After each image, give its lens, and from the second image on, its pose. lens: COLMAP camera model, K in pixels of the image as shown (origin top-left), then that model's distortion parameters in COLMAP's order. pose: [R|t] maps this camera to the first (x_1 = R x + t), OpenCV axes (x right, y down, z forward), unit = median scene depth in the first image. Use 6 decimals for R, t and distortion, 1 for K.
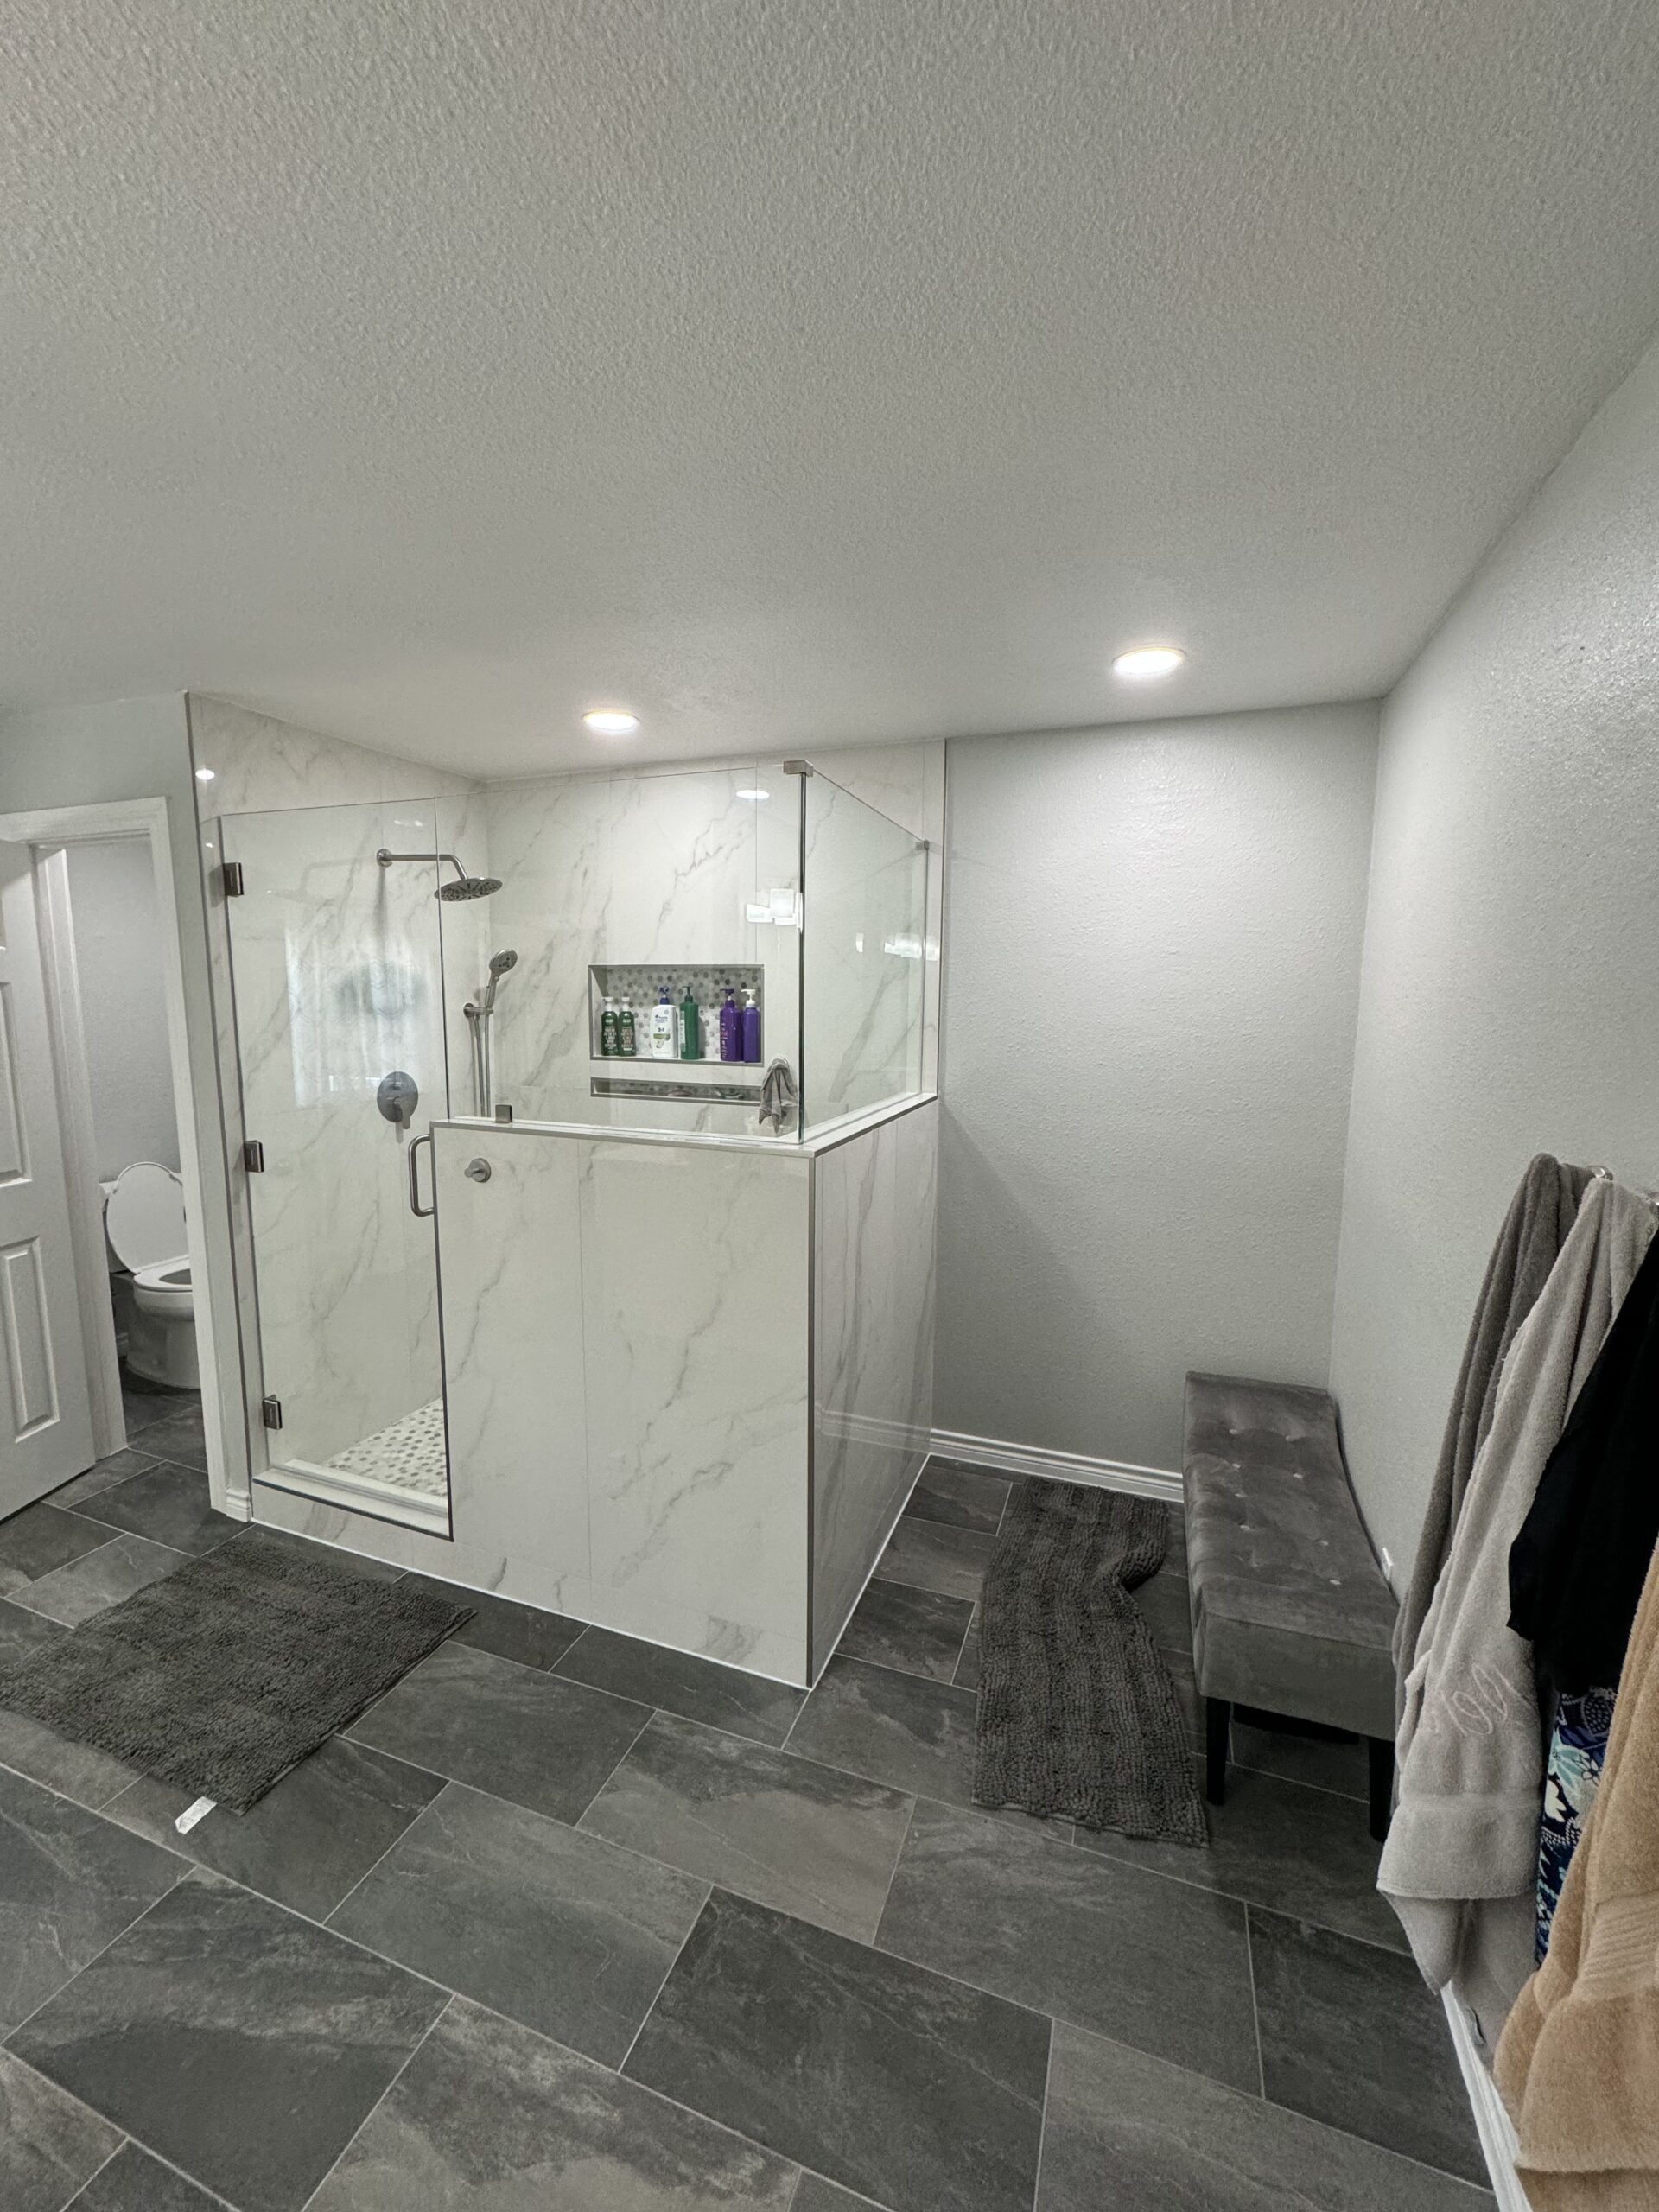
lens RADIAL K [[891.5, 0, 817.4], [0, 891.5, 1118.1], [0, 0, 1]] dist [-0.002073, 0.000305]
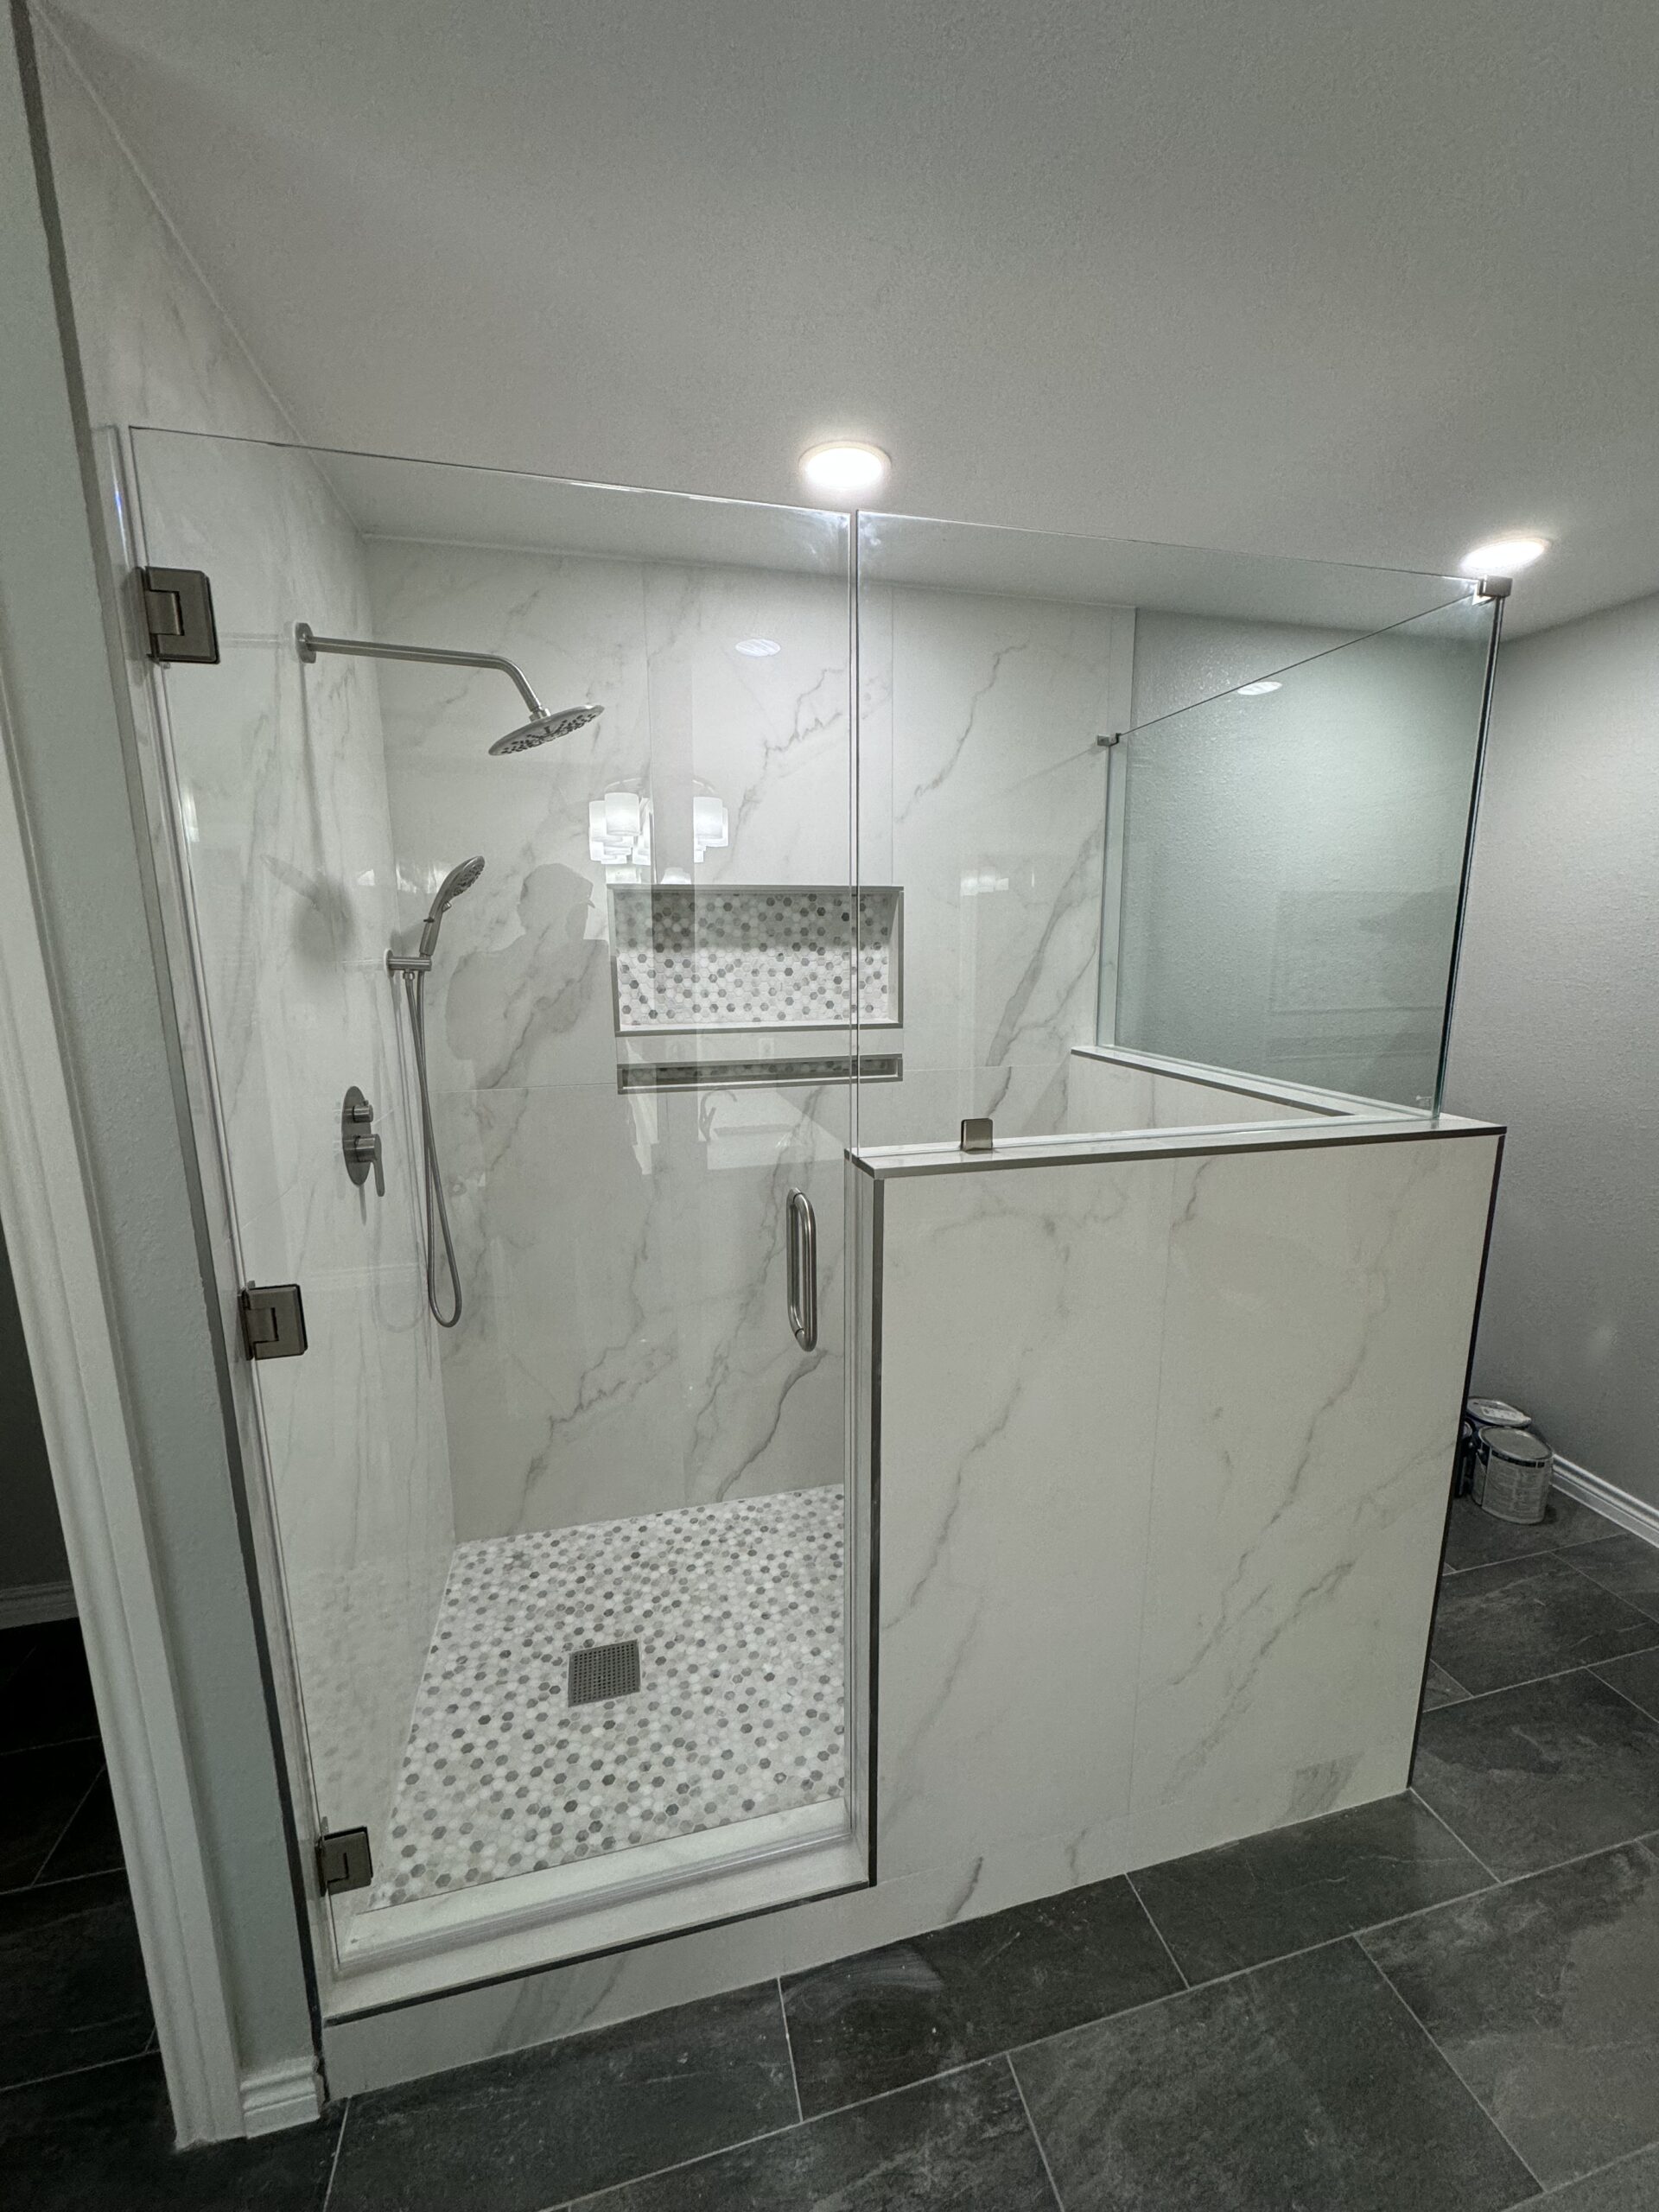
lens RADIAL K [[891.5, 0, 837.4], [0, 891.5, 1117.3], [0, 0, 1]] dist [-0.002073, 0.000305]
pose [[0.816665, -0.124782, 0.563461, -0.525301], [0.093111, 0.992043, 0.084743, -0.050912], [-0.569552, -0.016742, 0.821785, 0.417574]]
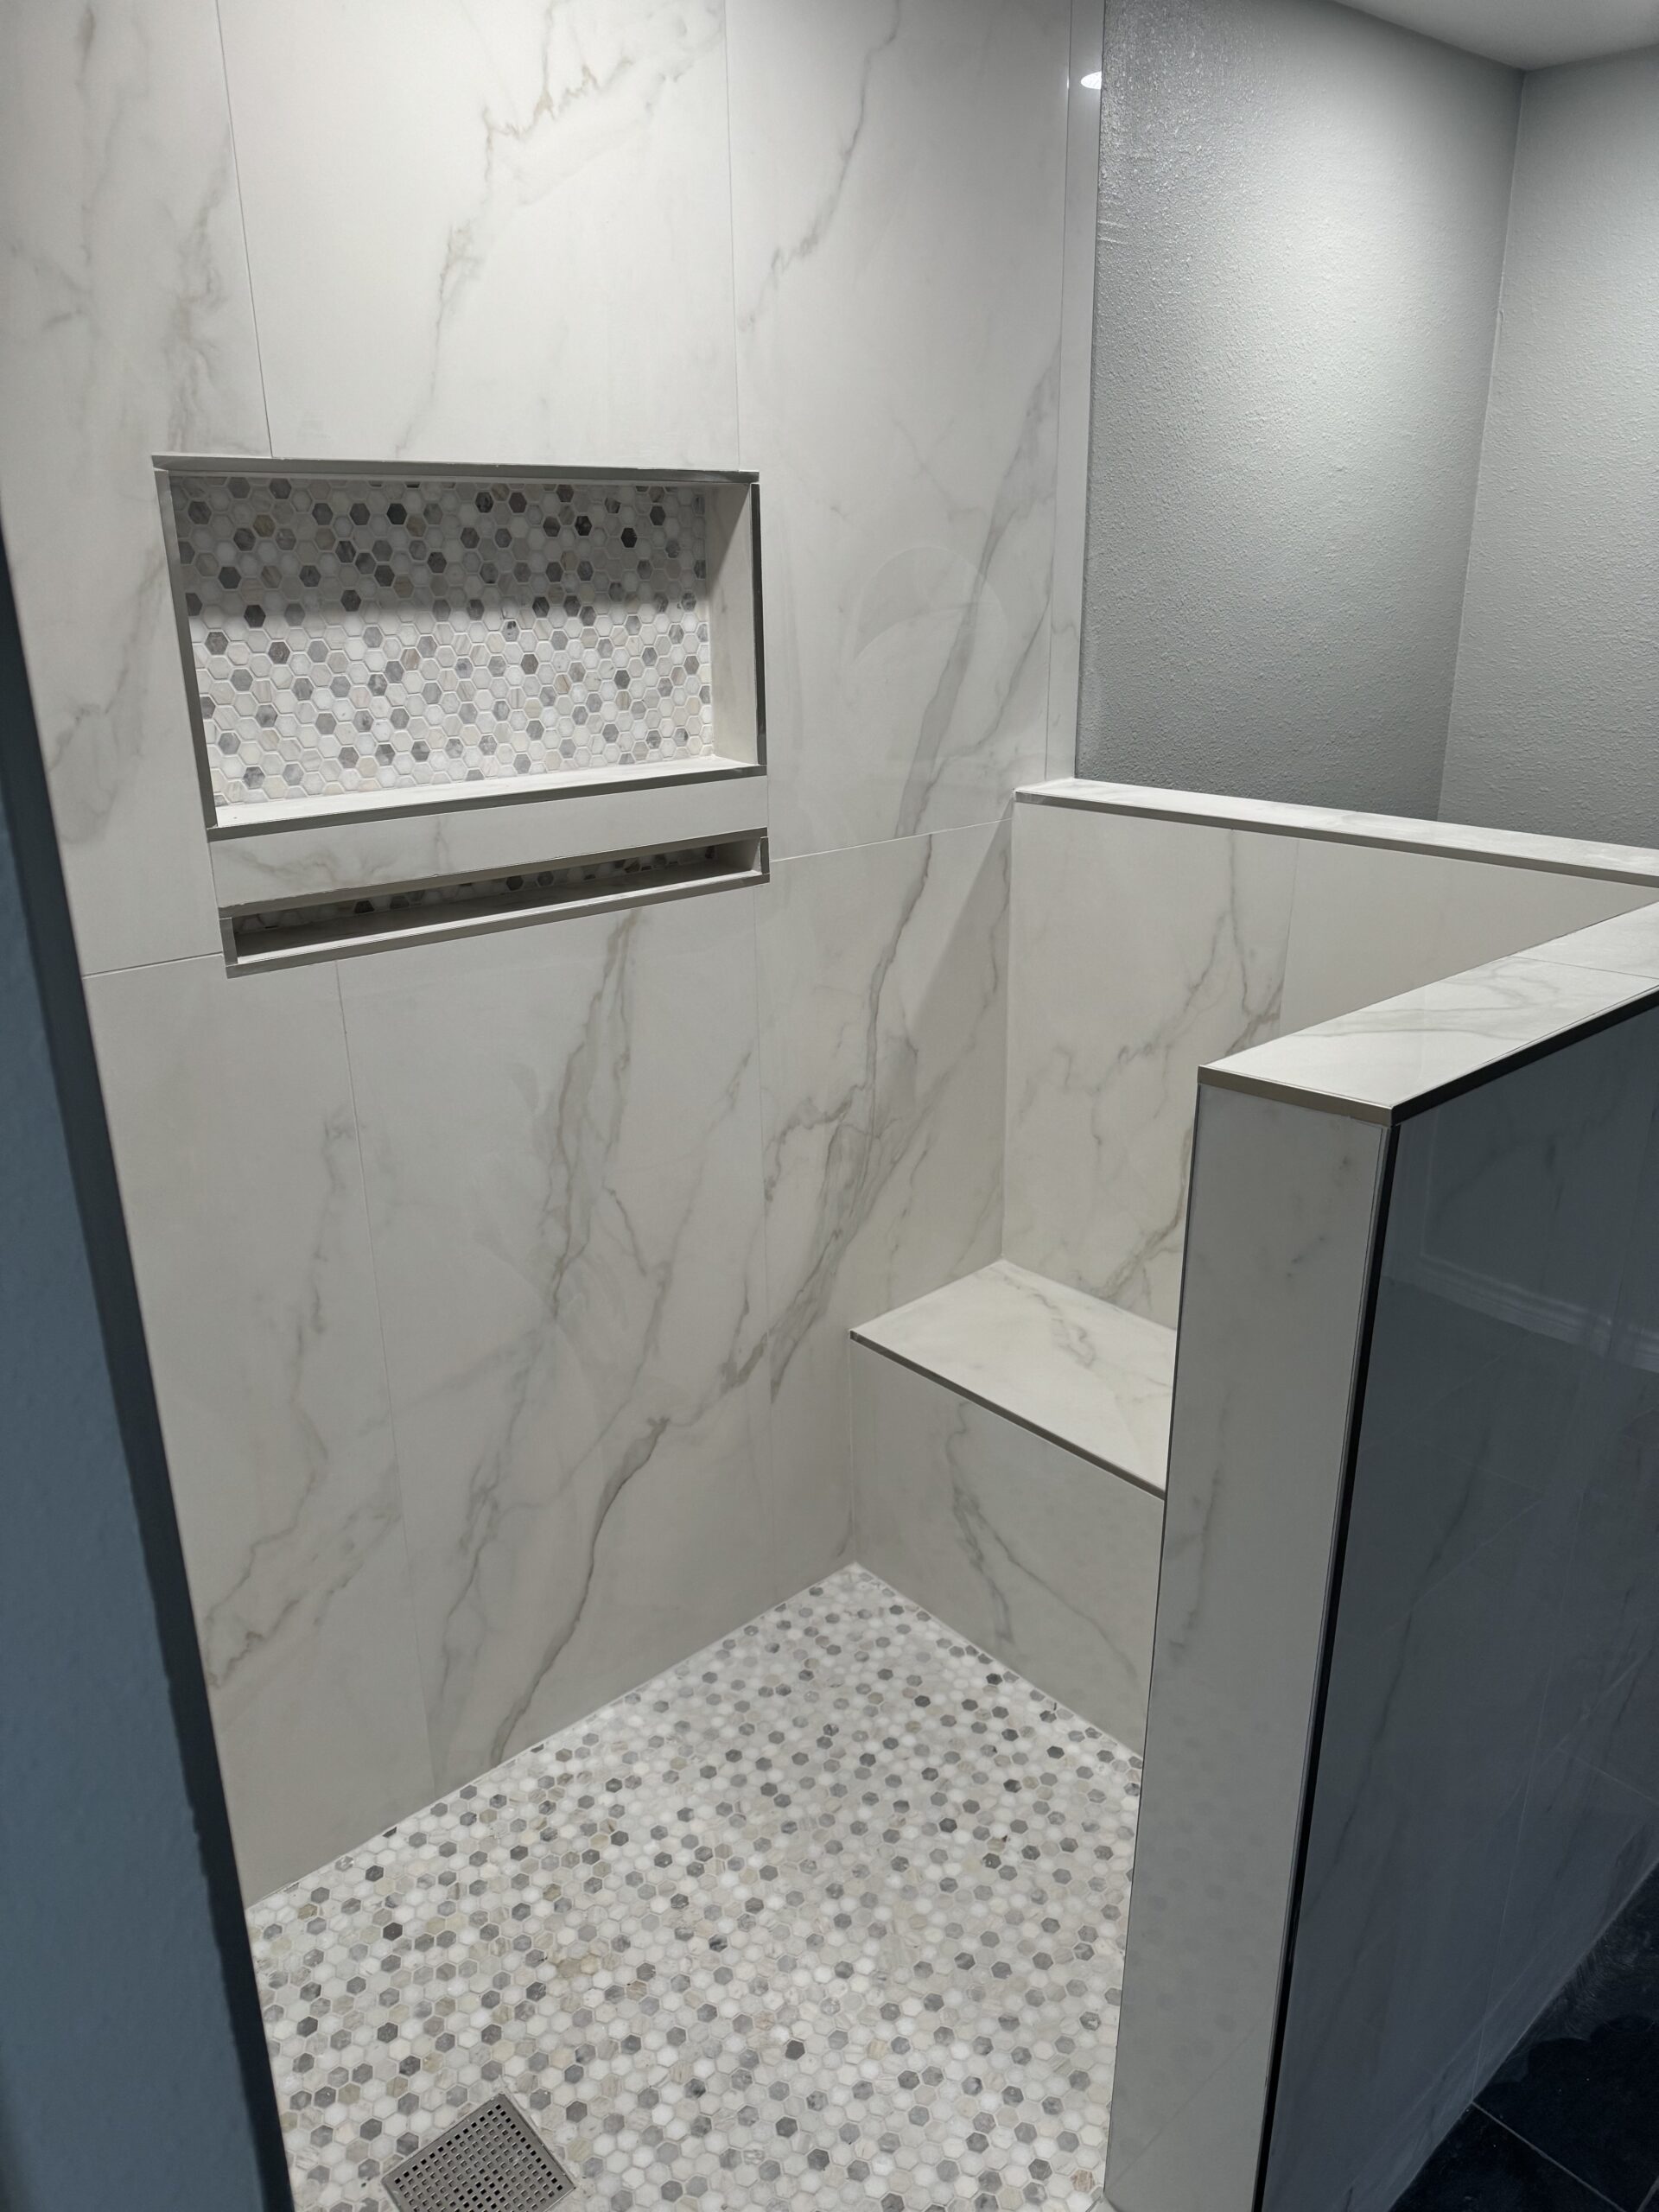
lens RADIAL K [[1576.8, 0, 827.3], [0, 1576.8, 1125.9], [0, 0, 1]] dist [0.048294, -0.059380]
pose [[0.450909, -0.317046, 0.834364, -0.634402], [0.135184, 0.948262, 0.287270, -0.102402], [-0.882273, -0.016740, 0.470439, 0.660953]]
